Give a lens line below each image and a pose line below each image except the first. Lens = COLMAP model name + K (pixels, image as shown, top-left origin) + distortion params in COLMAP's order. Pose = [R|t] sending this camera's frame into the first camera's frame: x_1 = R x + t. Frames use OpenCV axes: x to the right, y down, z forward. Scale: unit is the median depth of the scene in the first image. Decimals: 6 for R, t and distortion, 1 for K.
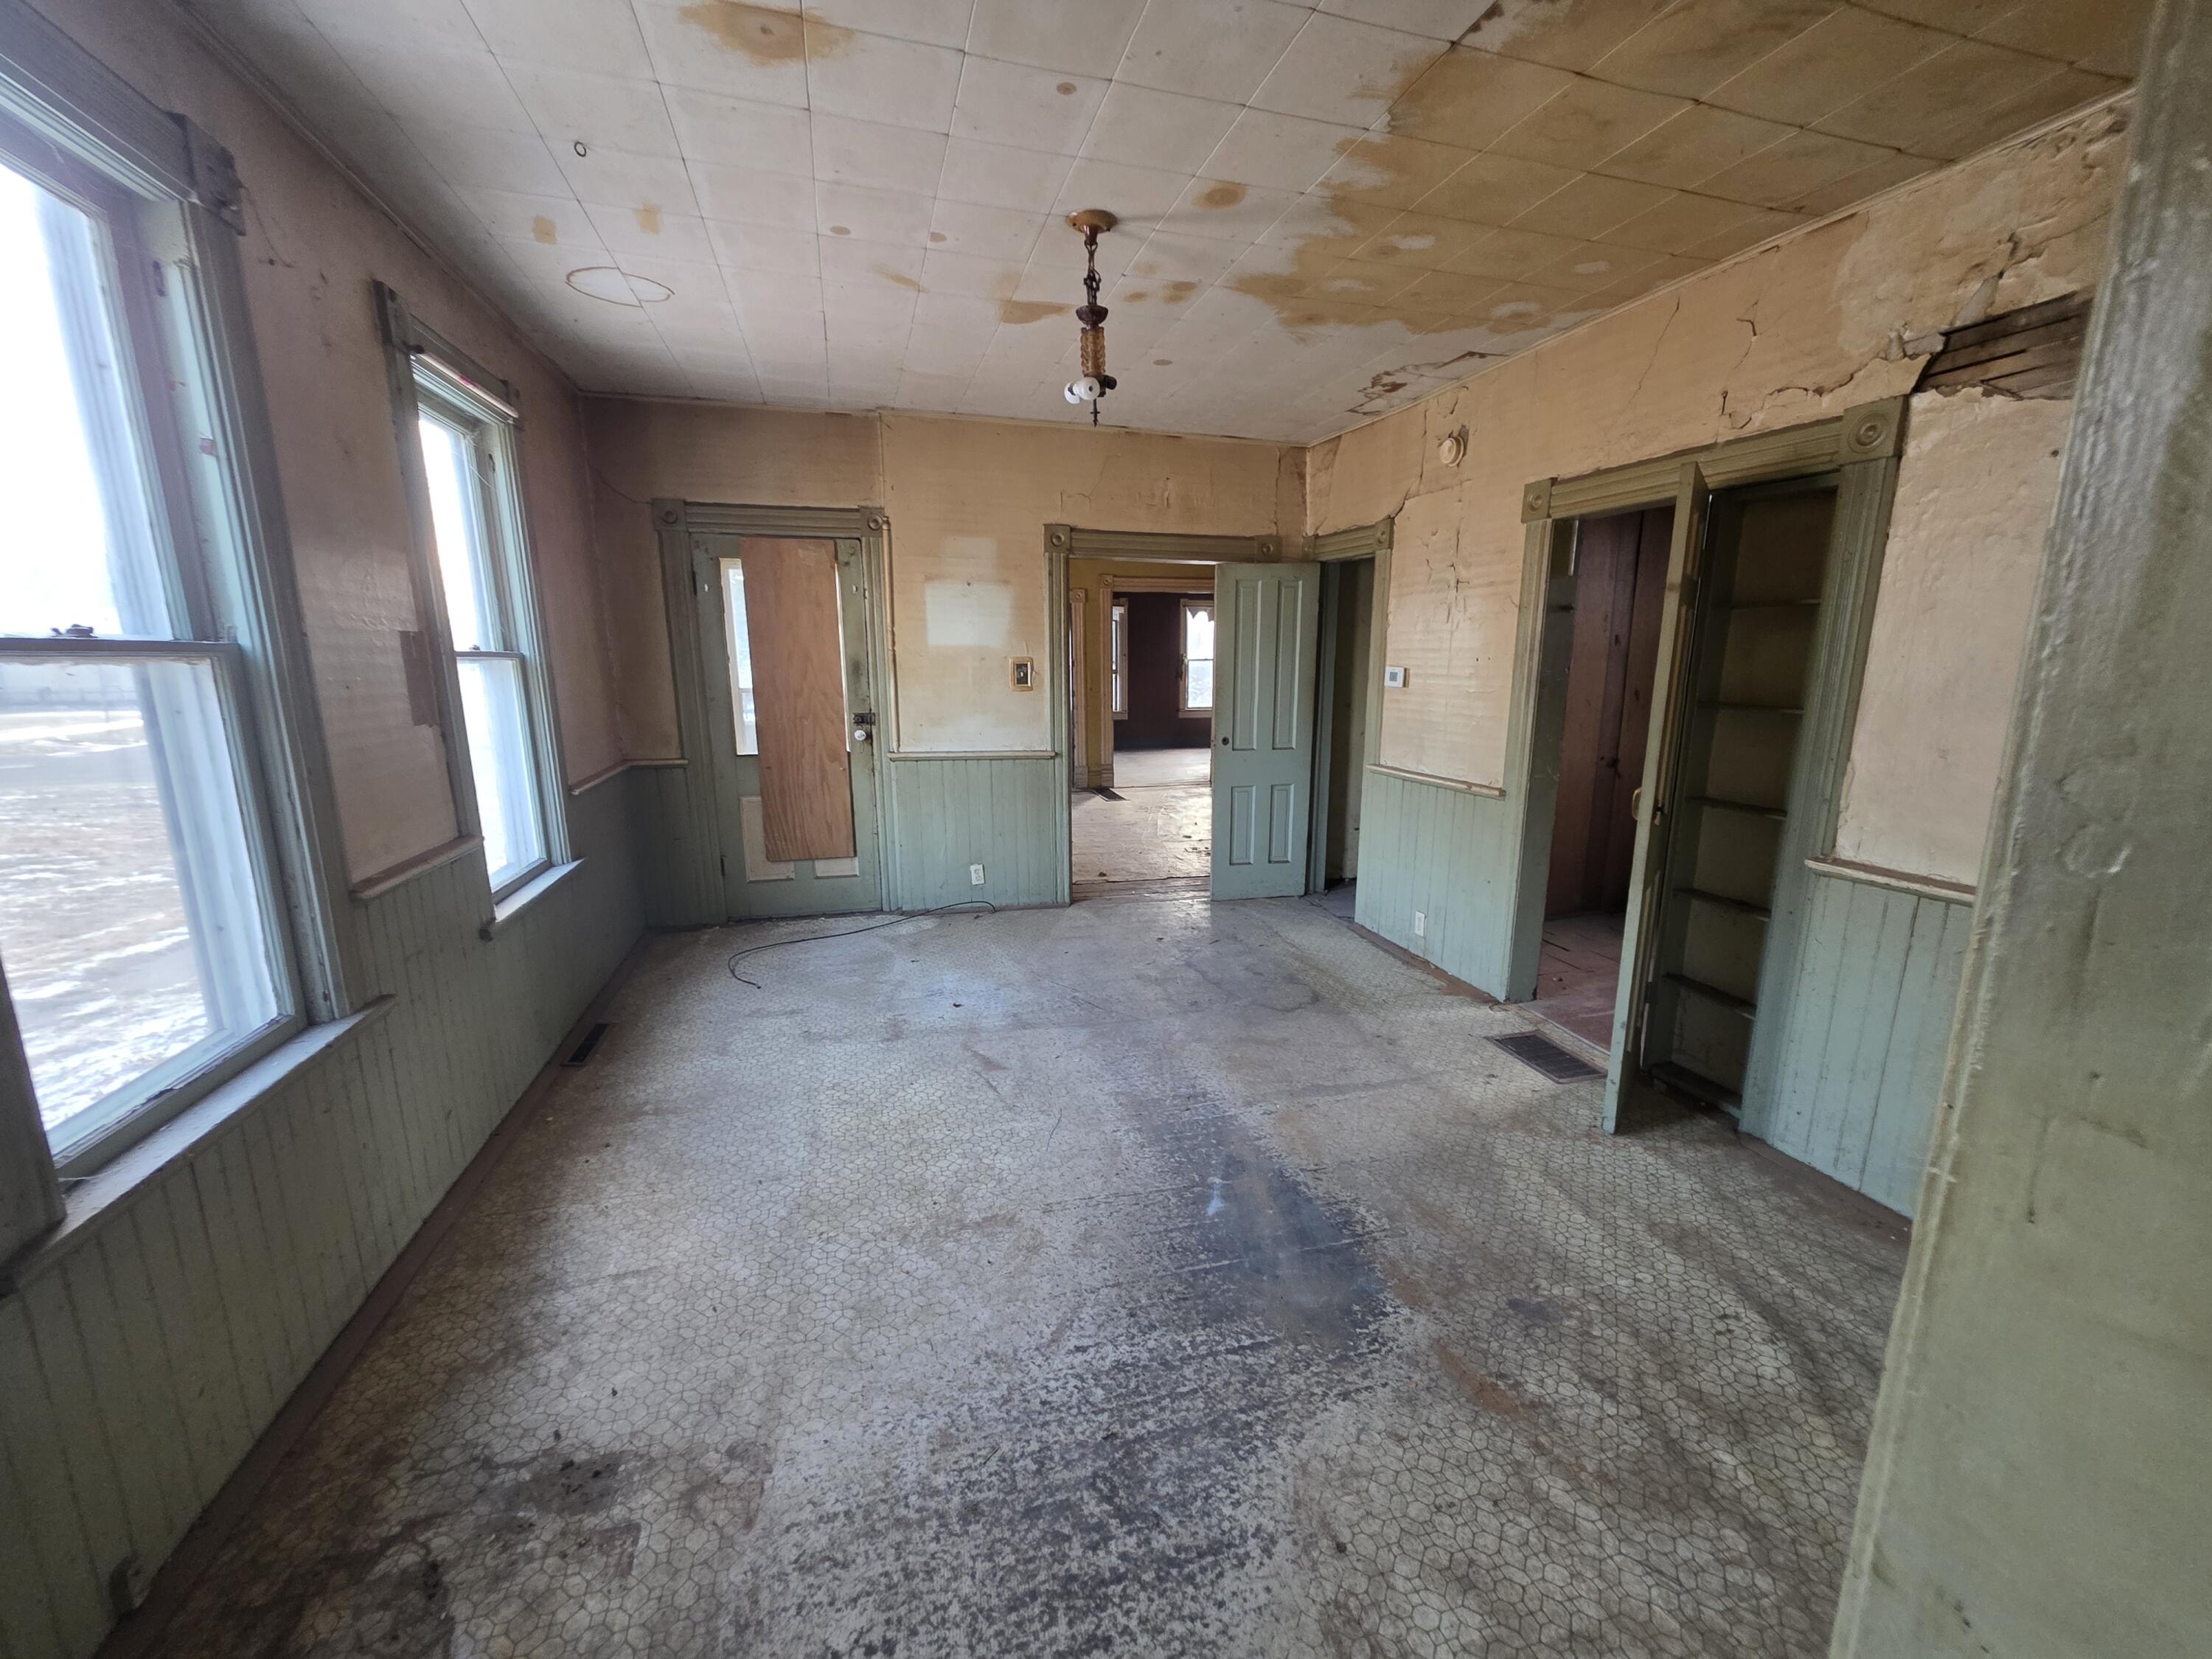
lens RADIAL K [[884.5, 0, 1099.8], [0, 884.5, 834.2], [0, 0, 1]] dist [0.002321, -0.000499]
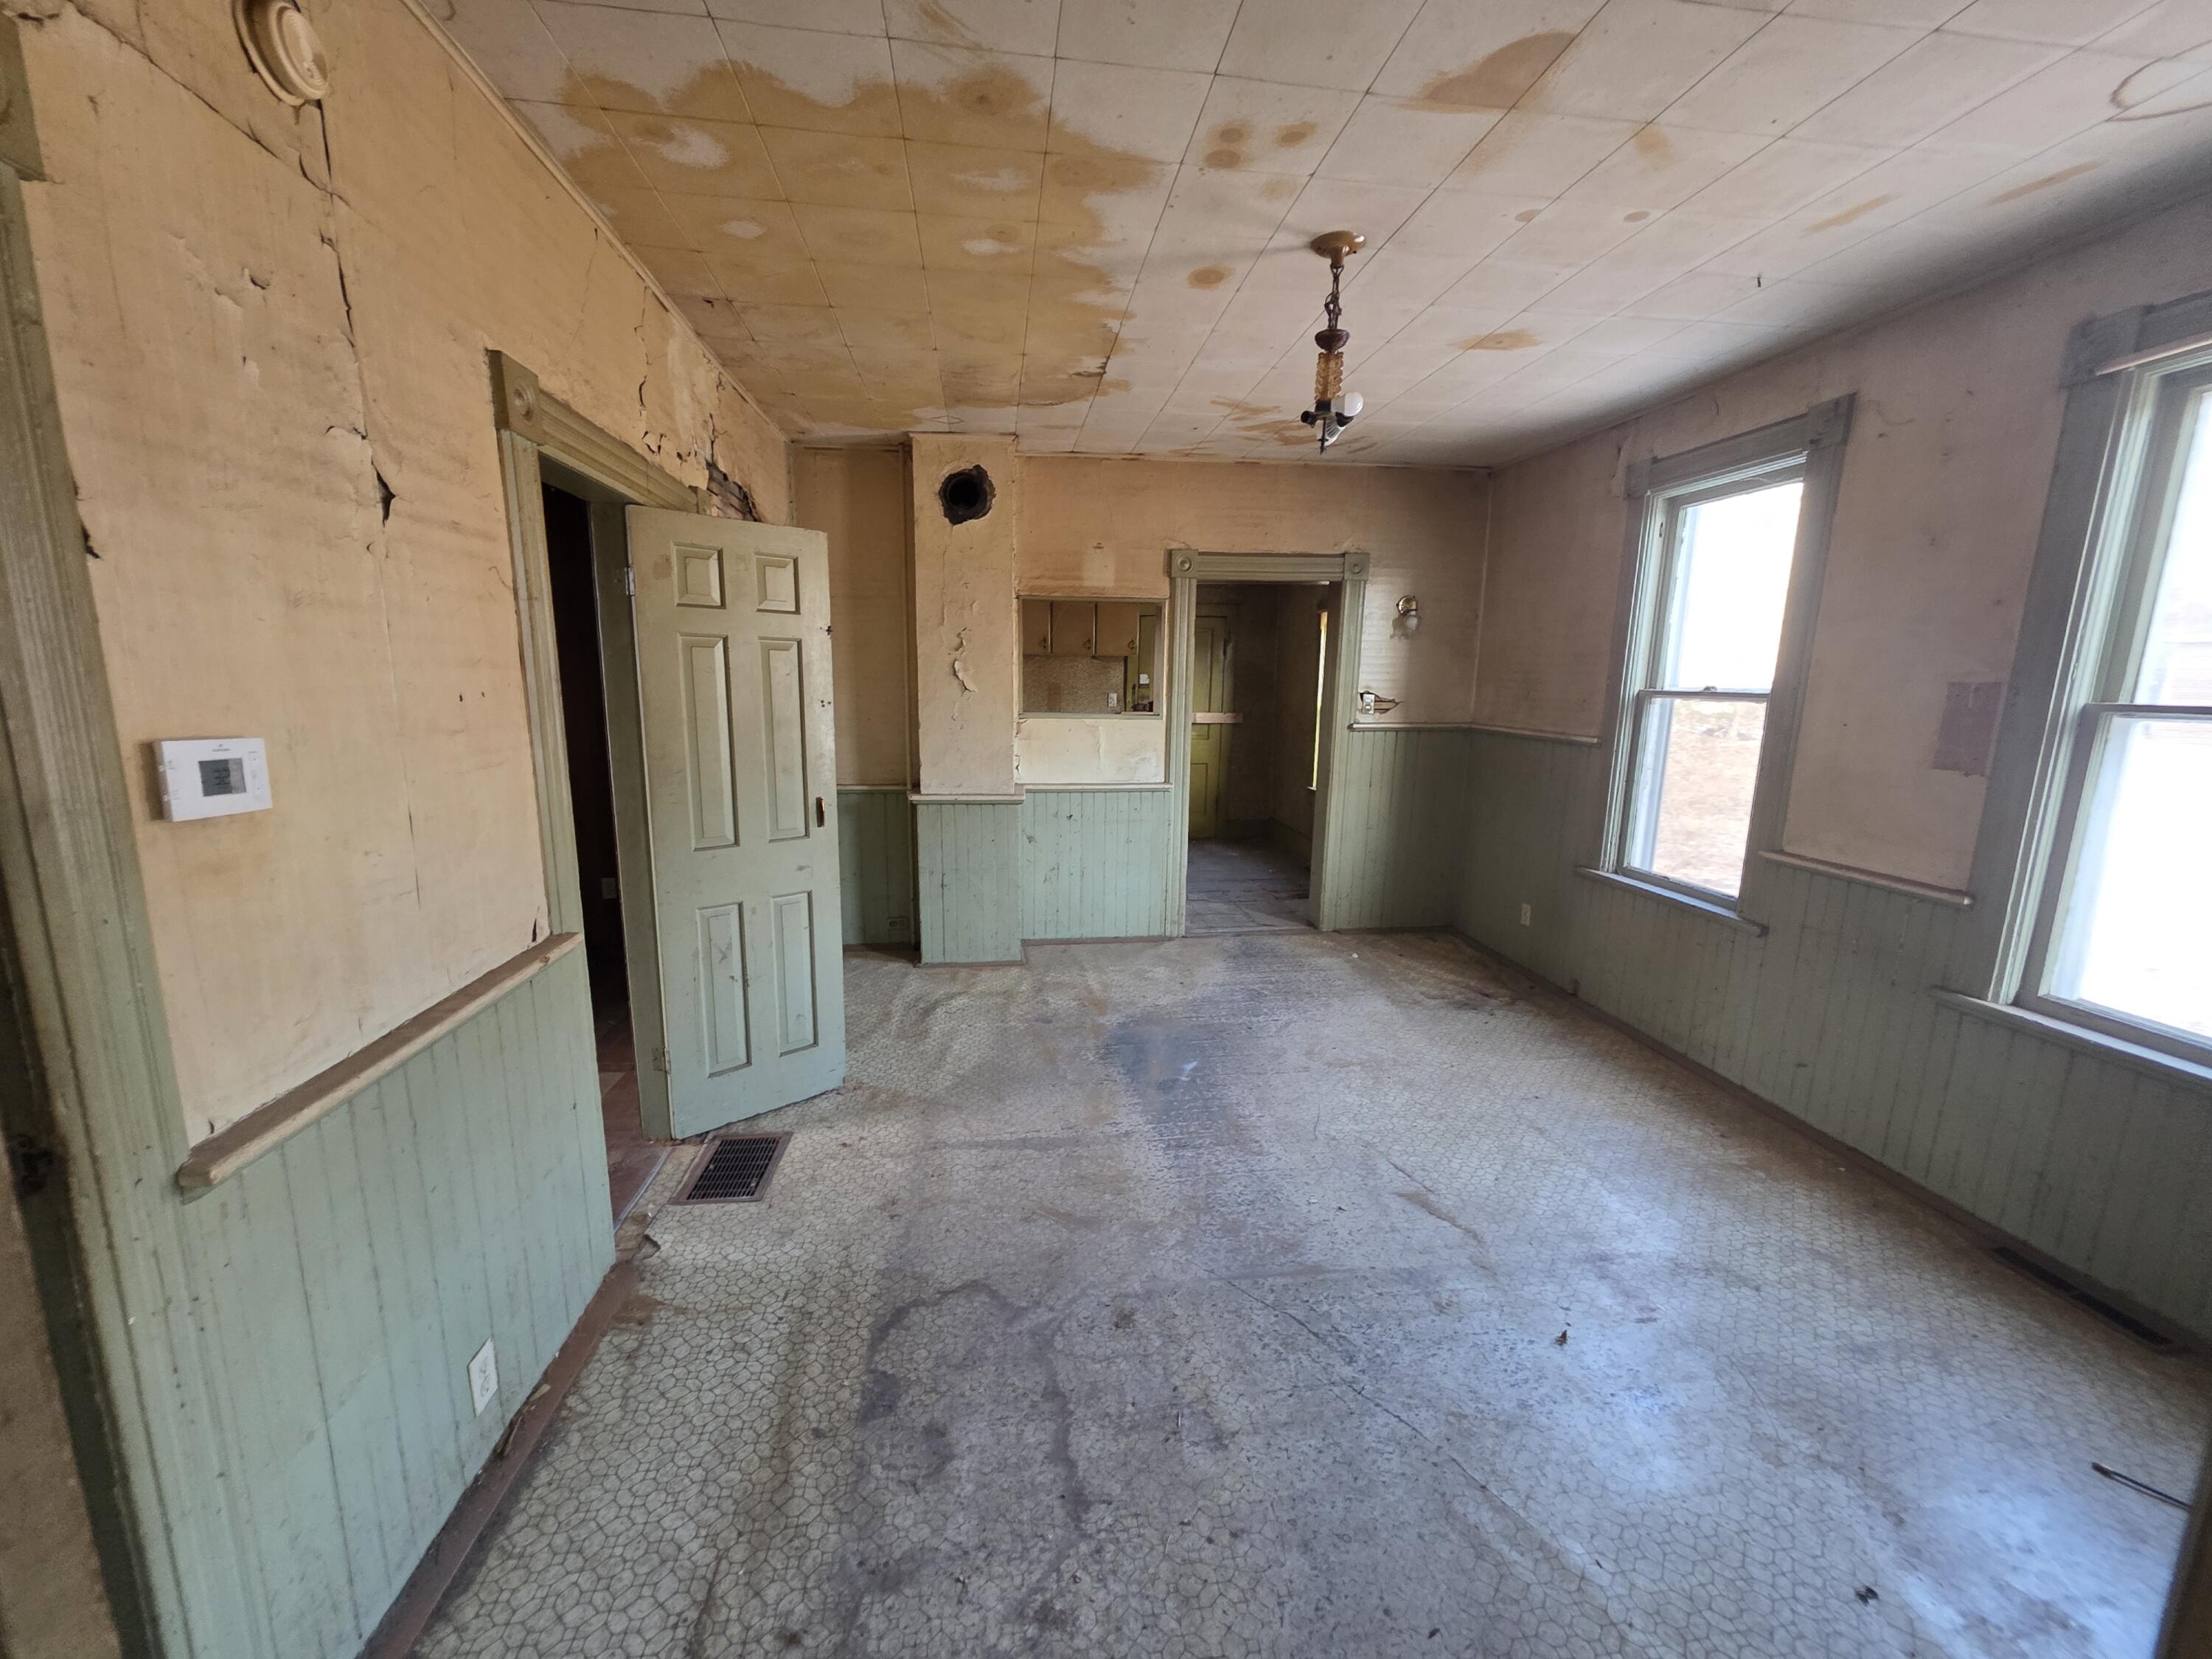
lens RADIAL K [[884.5, 0, 1098.5], [0, 884.5, 840.7], [0, 0, 1]] dist [0.002321, -0.000499]
pose [[-0.989223, -0.039853, 0.140889, 0.072408], [0.015002, 0.929592, 0.368284, -0.376658], [-0.145646, 0.366428, -0.918976, 1.803733]]
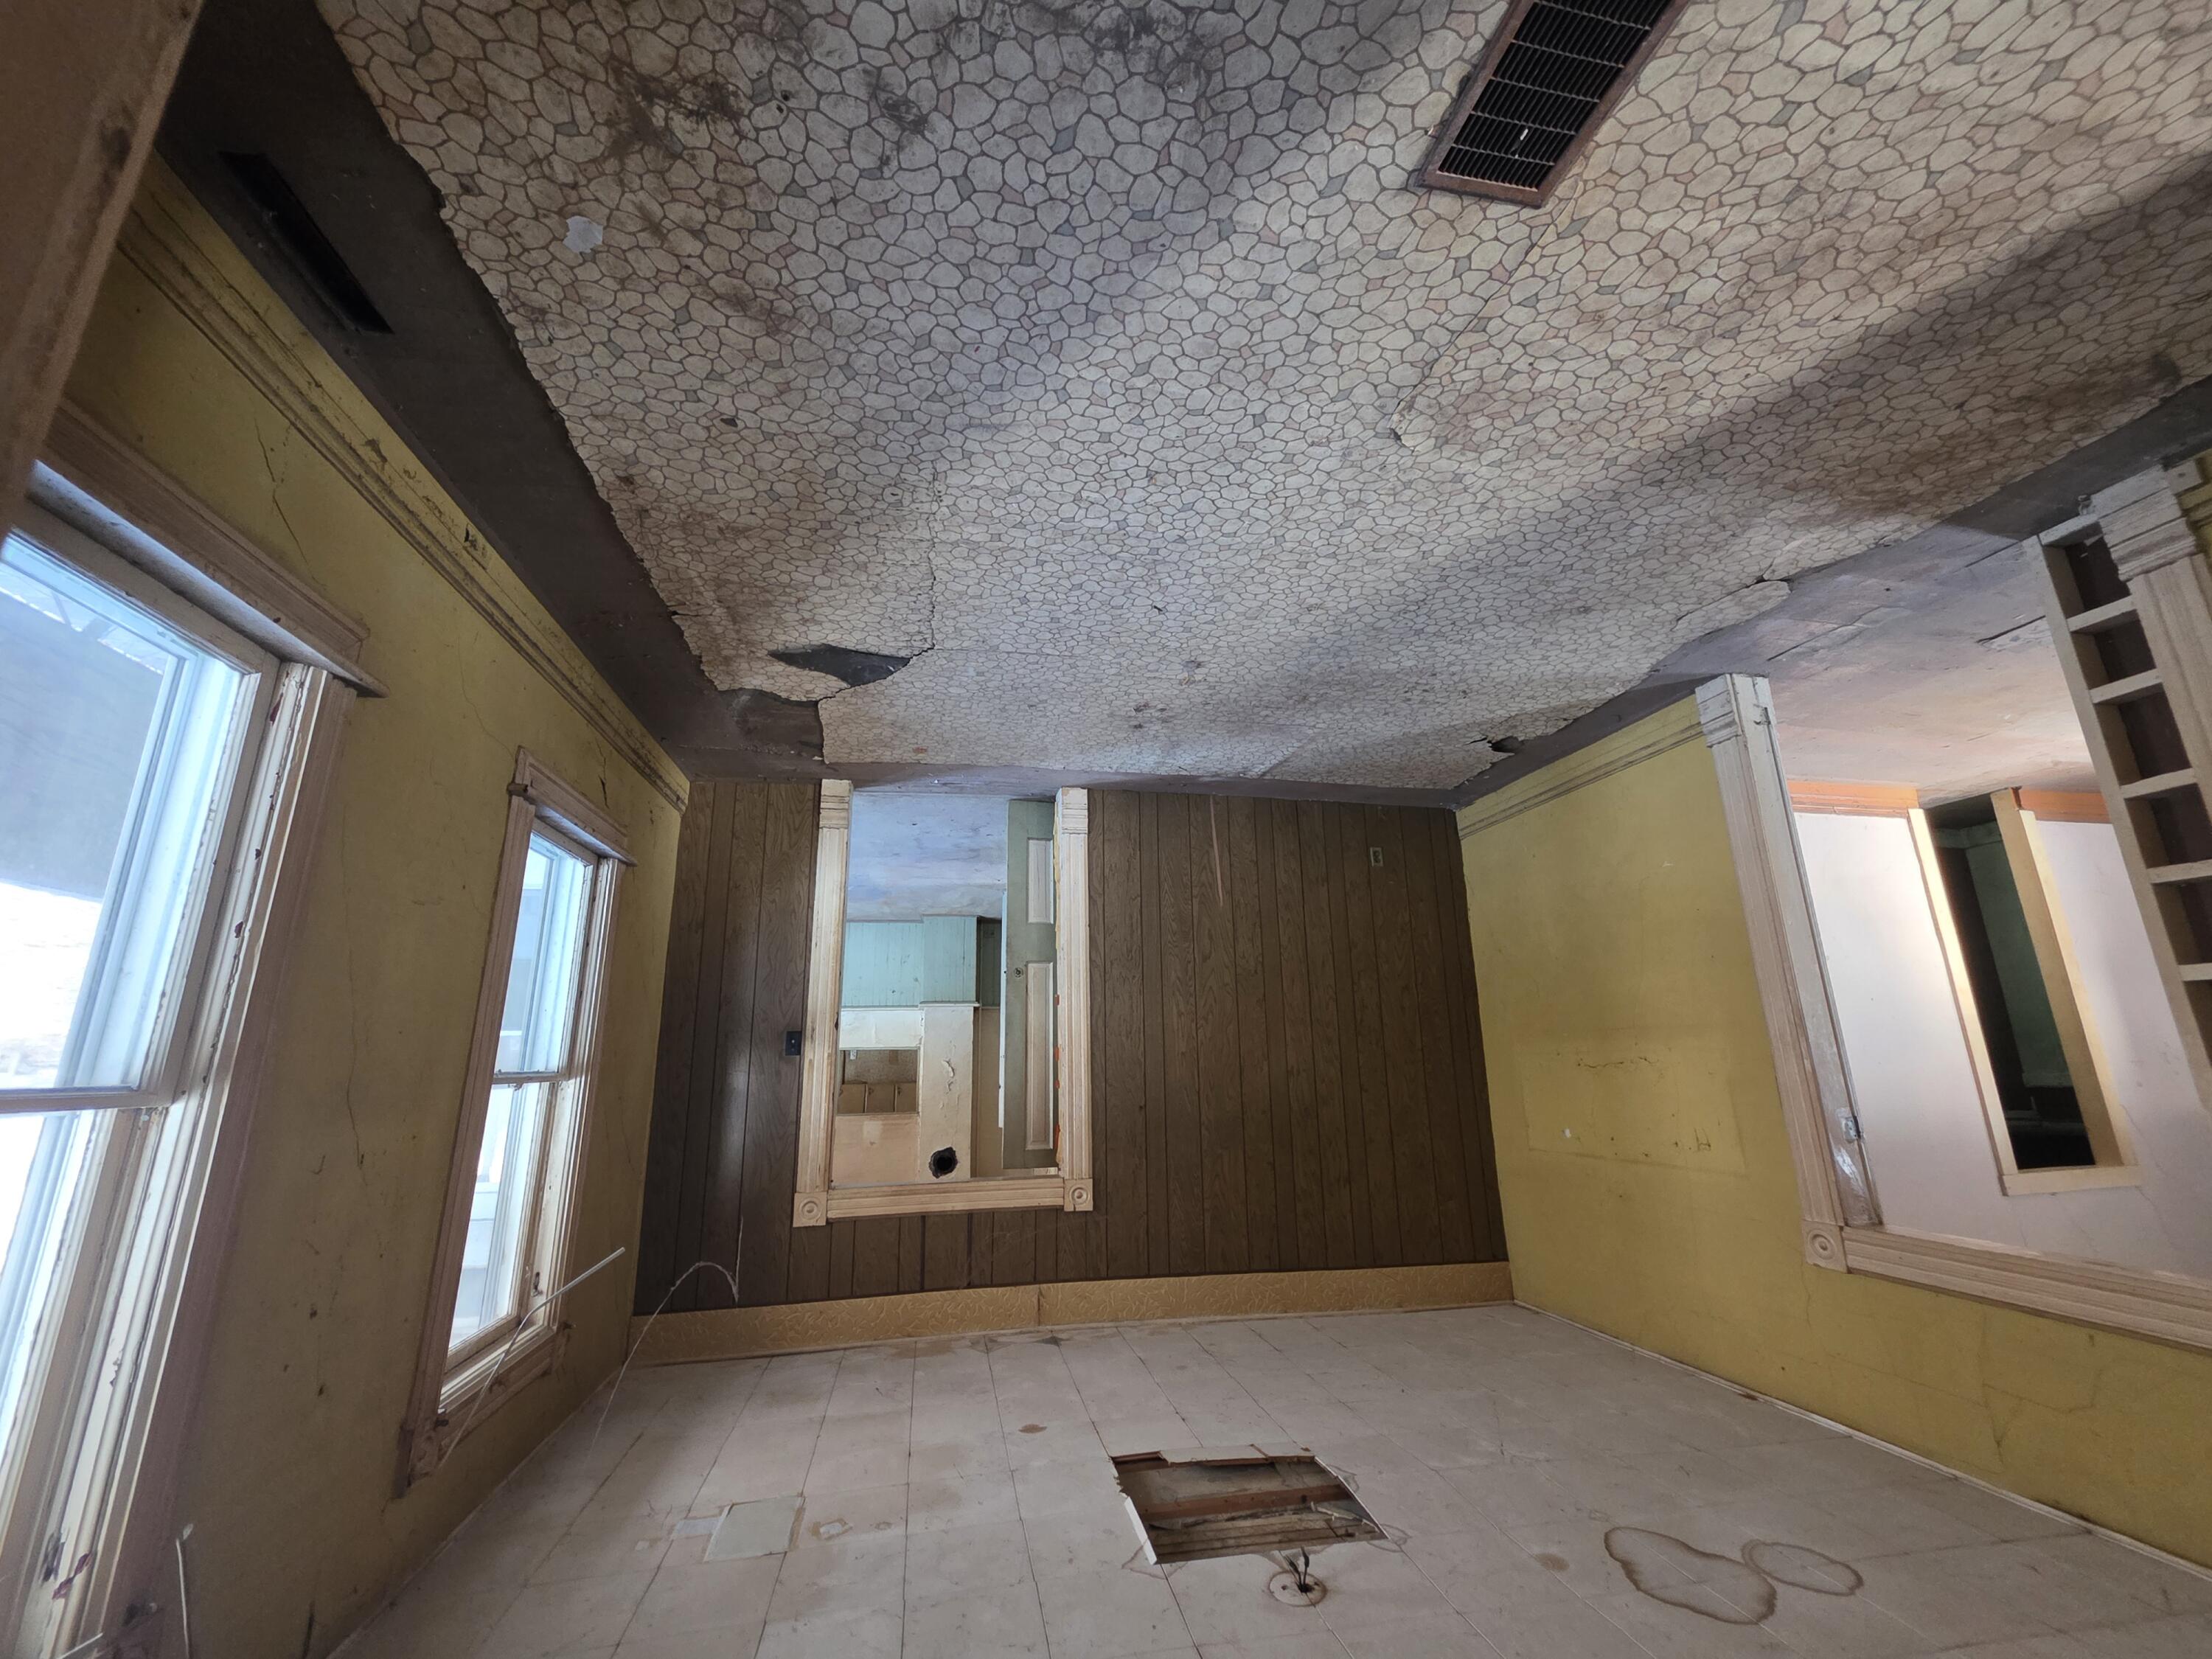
lens RADIAL K [[884.5, 0, 1108.1], [0, 884.5, 828.8], [0, 0, 1]] dist [0.002321, -0.000499]
pose [[0.892252, 0.105940, 0.438934, -0.360856], [-0.105233, -0.896531, 0.430300, -0.678588], [0.439104, -0.430126, -0.788783, 3.184087]]
